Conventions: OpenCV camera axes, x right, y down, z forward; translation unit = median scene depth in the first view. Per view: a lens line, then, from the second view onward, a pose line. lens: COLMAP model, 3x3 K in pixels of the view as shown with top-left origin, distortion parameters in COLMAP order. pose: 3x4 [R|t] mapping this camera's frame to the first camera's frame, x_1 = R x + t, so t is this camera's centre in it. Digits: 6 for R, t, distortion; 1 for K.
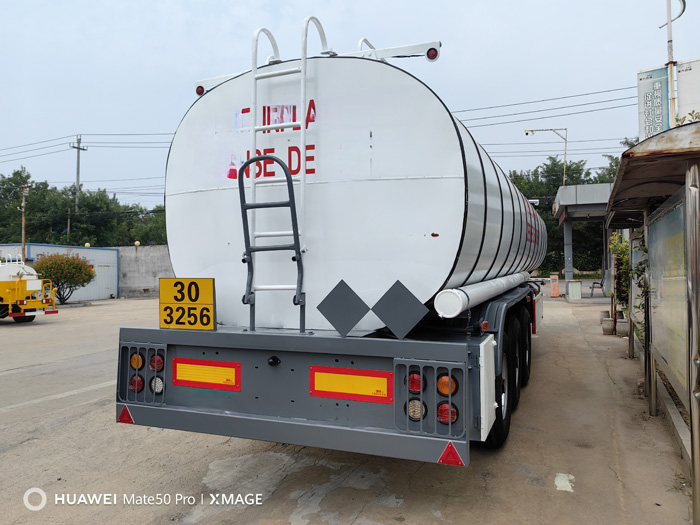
lens RADIAL K [[564.3, 0, 350.0], [0, 564.3, 262.5], [0, 0, 1]] dist [0.009852, -0.011944]
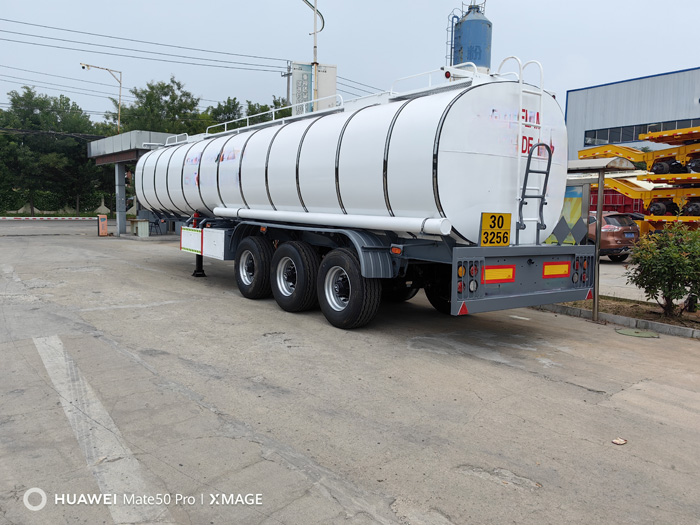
lens RADIAL K [[564.3, 0, 350.0], [0, 564.3, 262.5], [0, 0, 1]] dist [0.009852, -0.011944]
pose [[0.516469, -0.053030, 0.854662, -1.806753], [-0.035613, 0.995887, 0.083313, 0.047593], [-0.855565, -0.073465, 0.512456, 0.542009]]
